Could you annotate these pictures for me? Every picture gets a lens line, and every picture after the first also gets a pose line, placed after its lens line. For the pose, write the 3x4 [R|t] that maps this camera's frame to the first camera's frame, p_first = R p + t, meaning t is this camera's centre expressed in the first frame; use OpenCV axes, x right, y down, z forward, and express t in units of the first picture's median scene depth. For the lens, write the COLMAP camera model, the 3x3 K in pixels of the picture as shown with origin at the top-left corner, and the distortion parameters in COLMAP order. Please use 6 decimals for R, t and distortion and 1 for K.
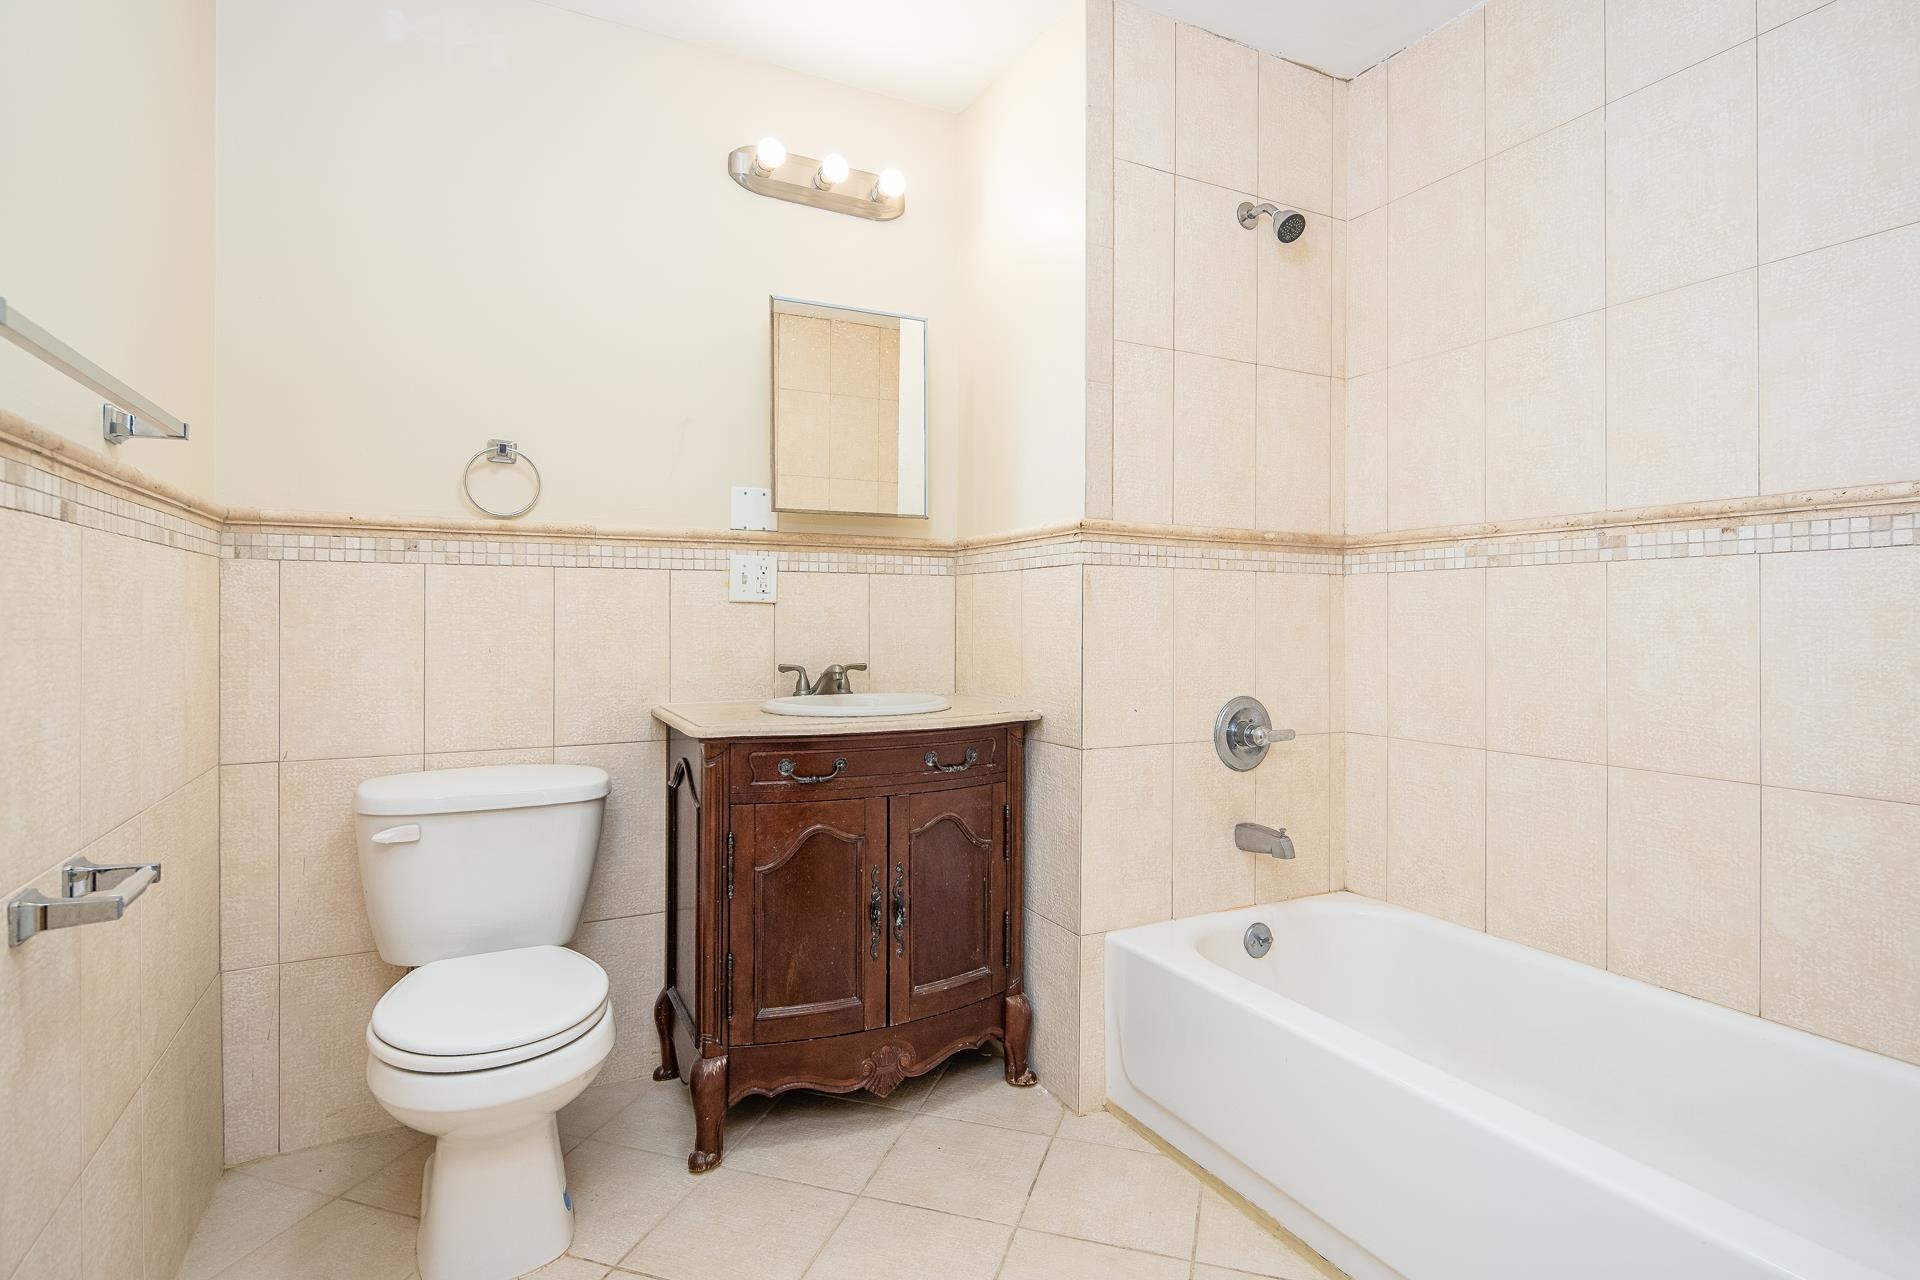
lens RADIAL K [[949.7, 0, 965.7], [0, 949.7, 607.6], [0, 0, 1]] dist [0.000905, -0.001272]
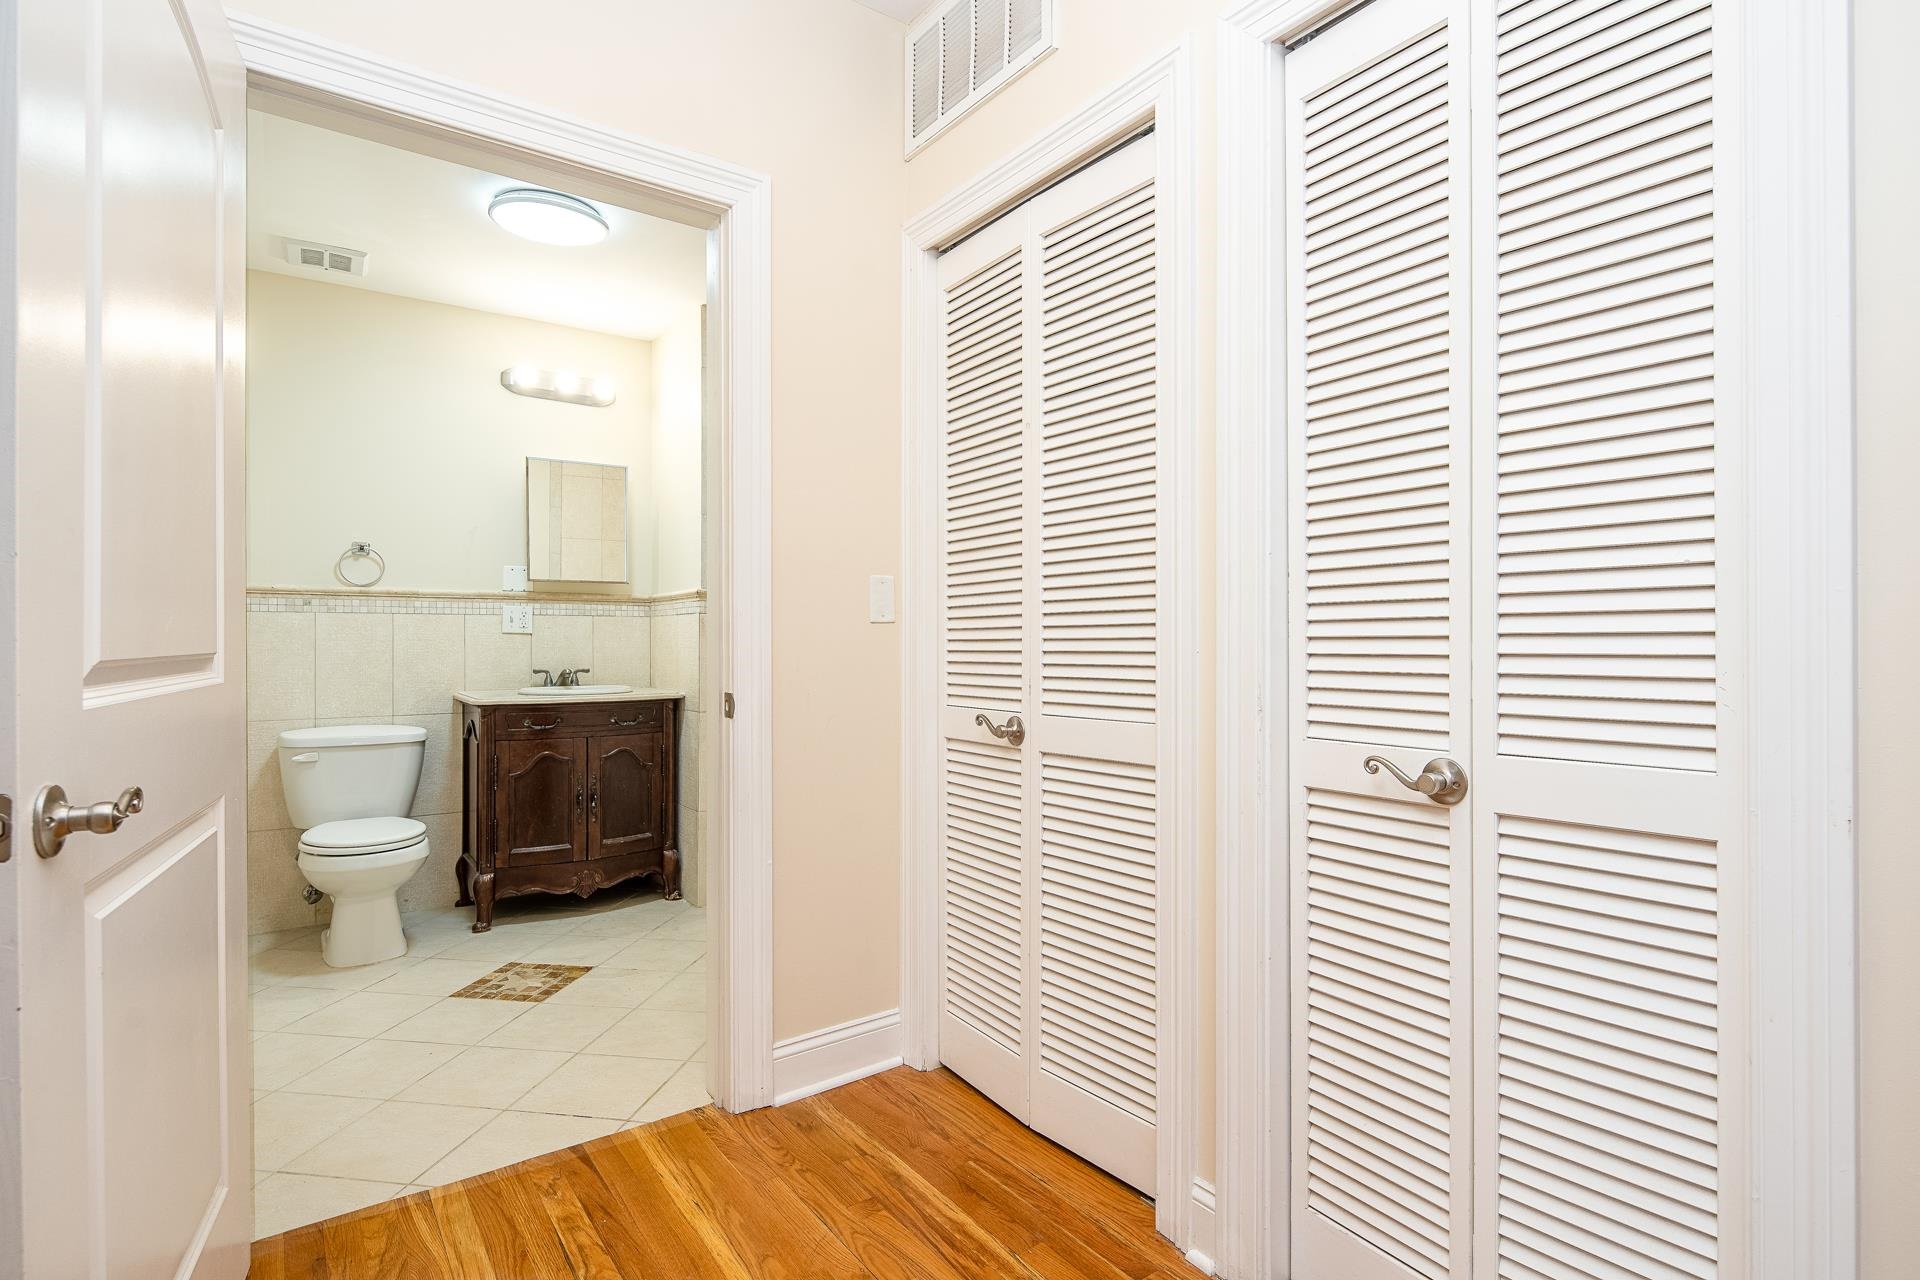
lens RADIAL K [[939.4, 0, 966.7], [0, 939.4, 636.5], [0, 0, 1]] dist [0.002096, -0.000795]
pose [[0.988144, -0.001740, 0.153523, 0.355725], [0.000957, 0.999986, 0.005173, -0.008404], [-0.153530, -0.004964, 0.988132, -0.899458]]
